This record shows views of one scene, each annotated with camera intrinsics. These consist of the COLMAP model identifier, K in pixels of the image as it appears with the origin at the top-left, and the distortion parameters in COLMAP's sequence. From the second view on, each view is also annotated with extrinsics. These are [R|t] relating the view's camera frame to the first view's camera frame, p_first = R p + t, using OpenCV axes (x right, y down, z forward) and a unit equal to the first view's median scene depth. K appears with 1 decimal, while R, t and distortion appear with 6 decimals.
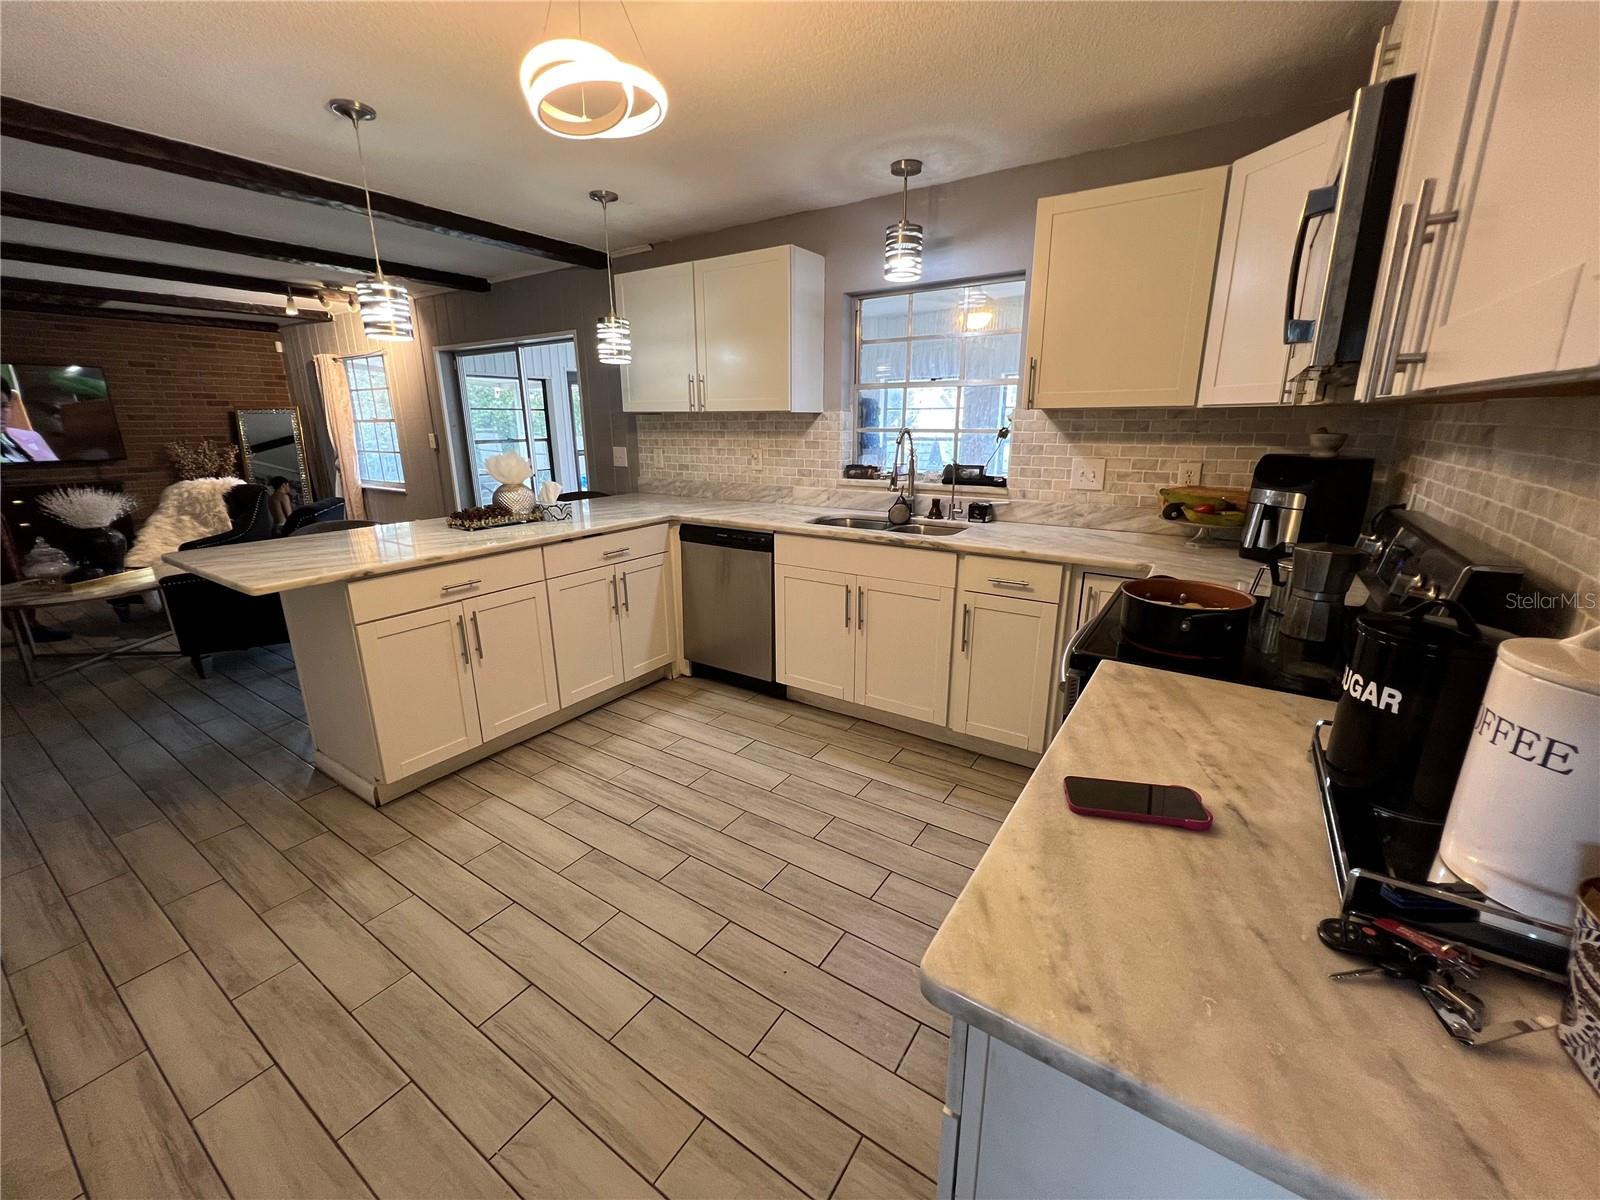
lens RADIAL K [[644.3, 0, 792.0], [0, 644.3, 592.2], [0, 0, 1]] dist [-0.005703, 0.001552]
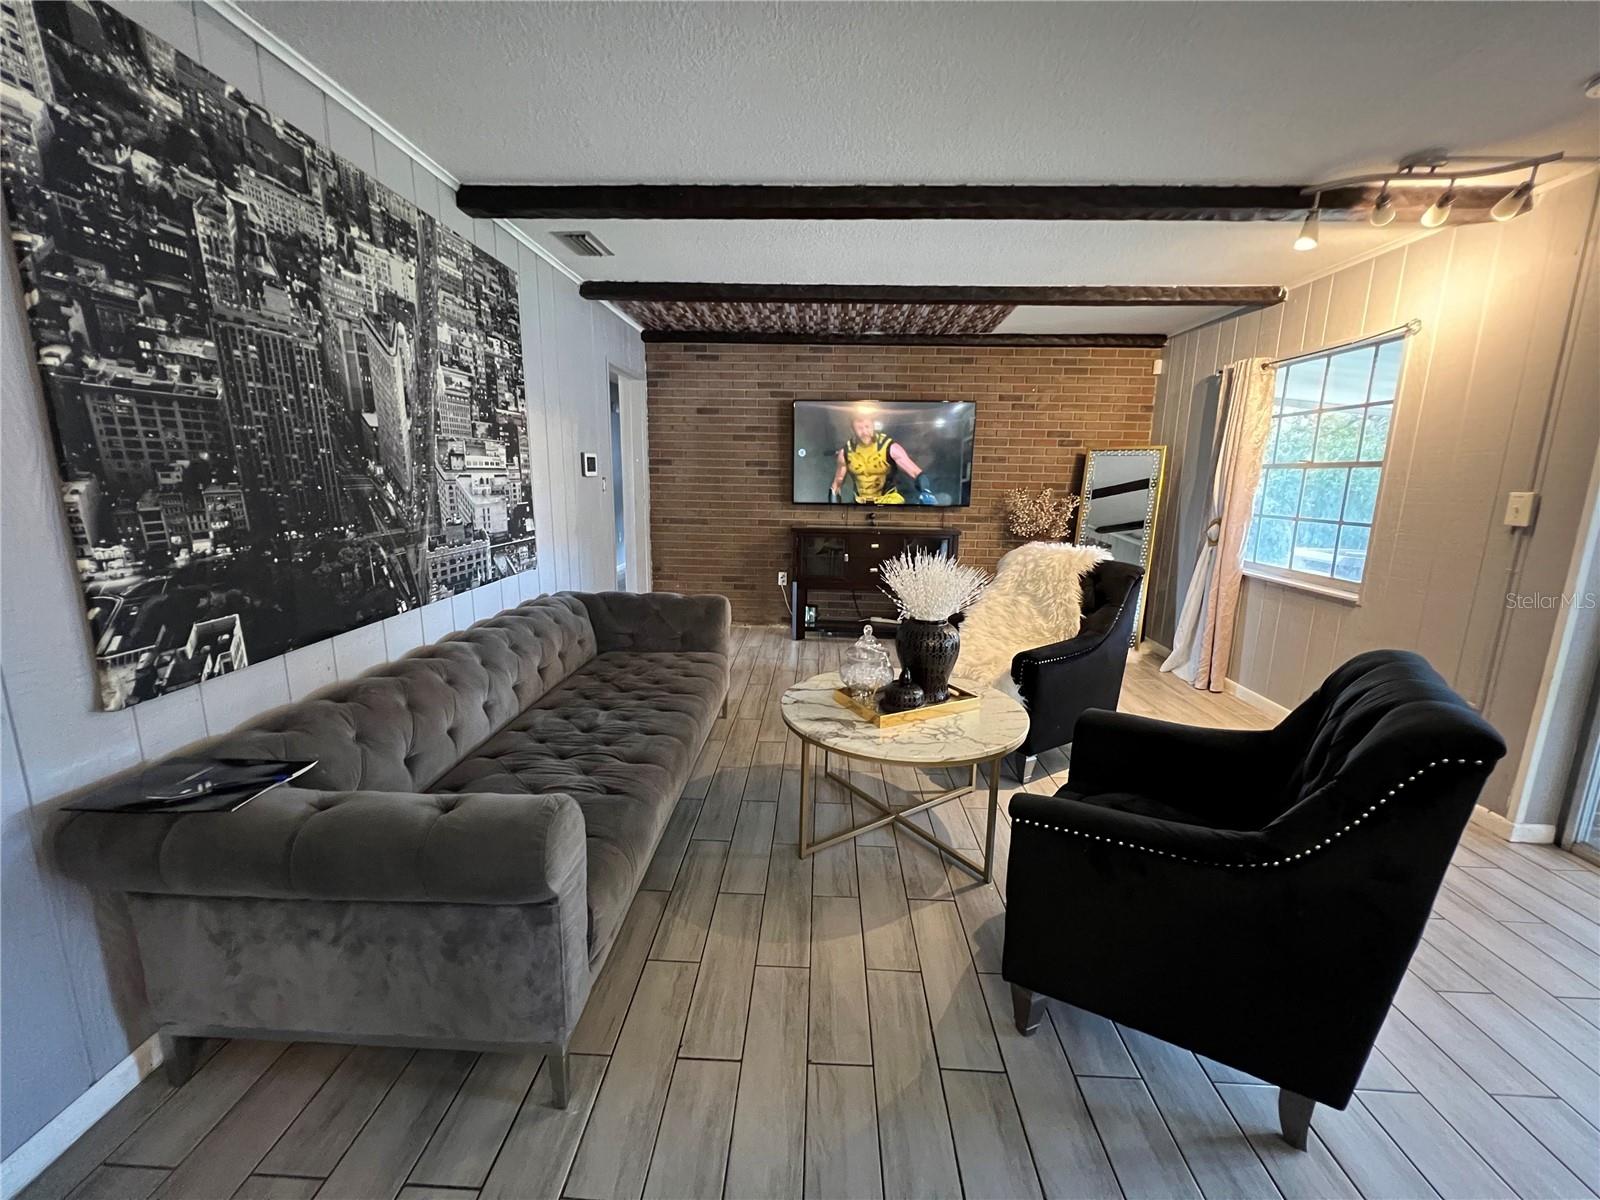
lens RADIAL K [[639.0, 0, 797.7], [0, 639.0, 597.8], [0, 0, 1]] dist [-0.003263, 0.000589]
pose [[0.522192, 0.176725, -0.834316, -0.407287], [-0.239002, 0.969417, 0.055753, -0.078998], [0.818653, 0.170290, 0.548460, 0.350725]]
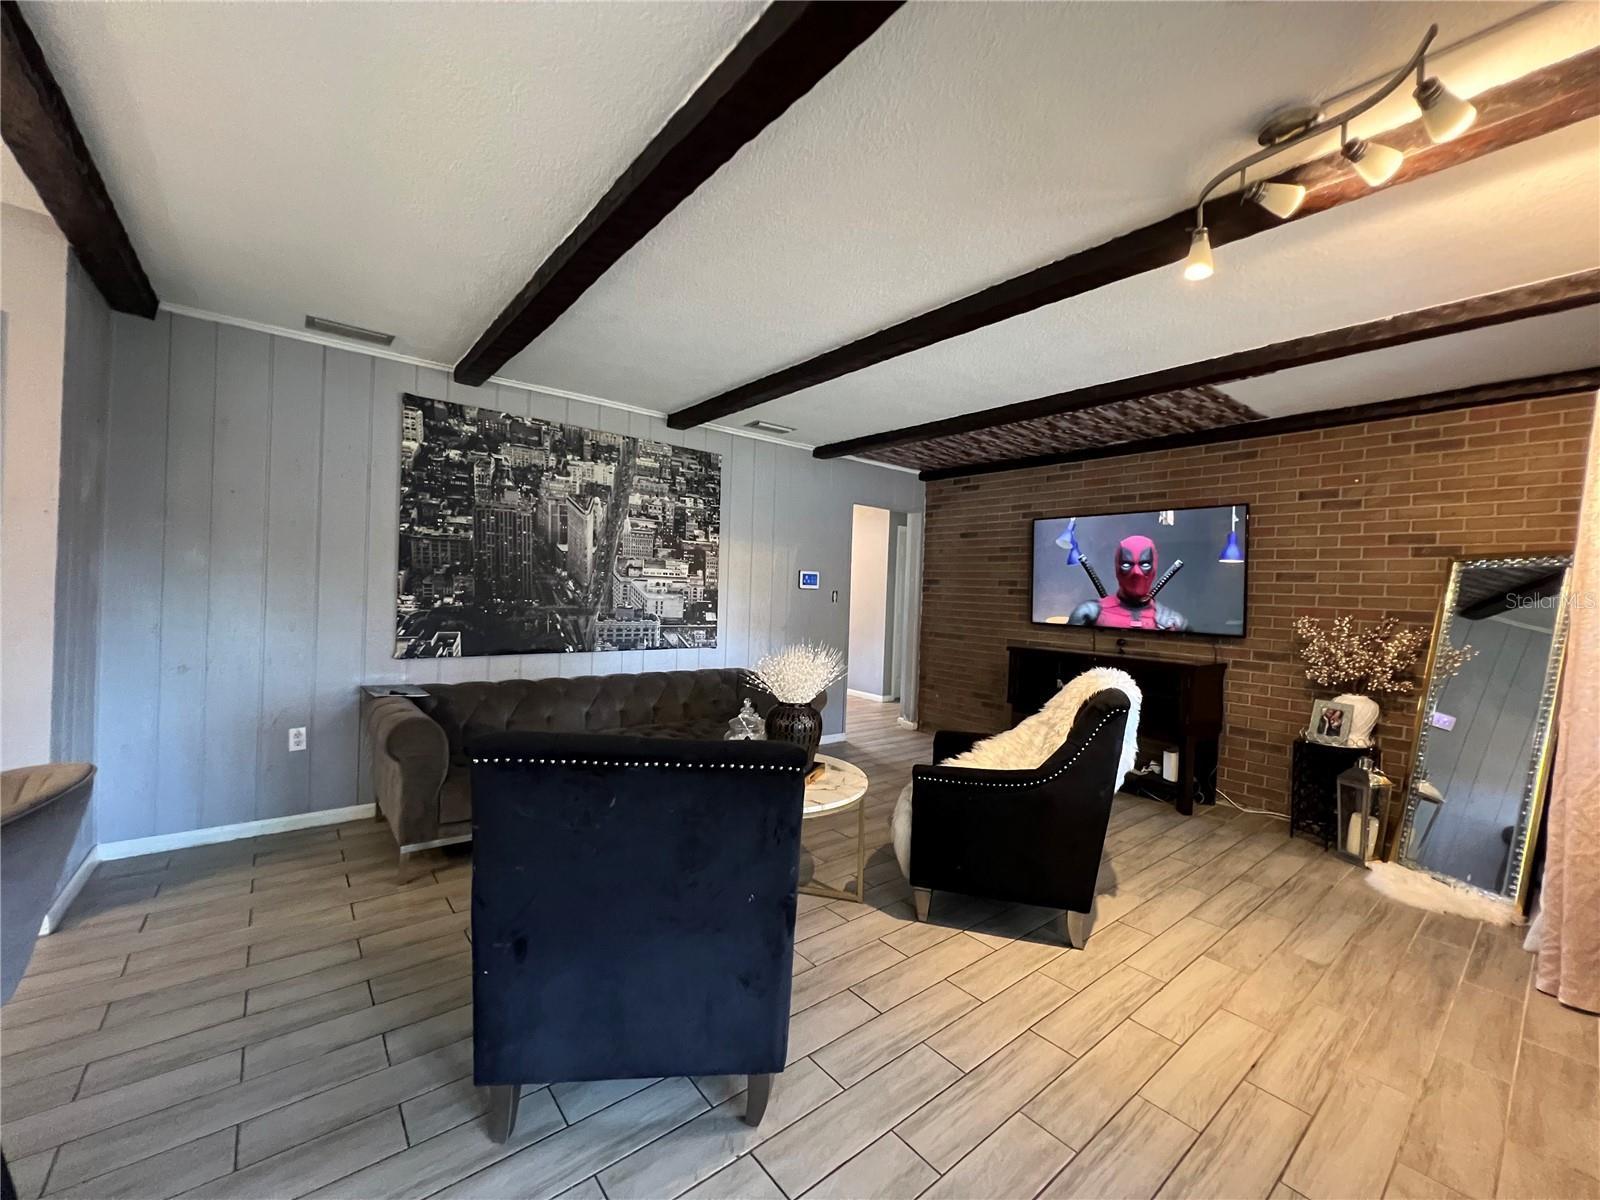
lens RADIAL K [[639.0, 0, 797.4], [0, 639.0, 599.7], [0, 0, 1]] dist [-0.003263, 0.000589]
pose [[-0.292134, 0.006651, -0.956354, -0.275423], [-0.283148, 0.954544, 0.093130, -0.172145], [0.913502, 0.297996, -0.276971, 0.736625]]
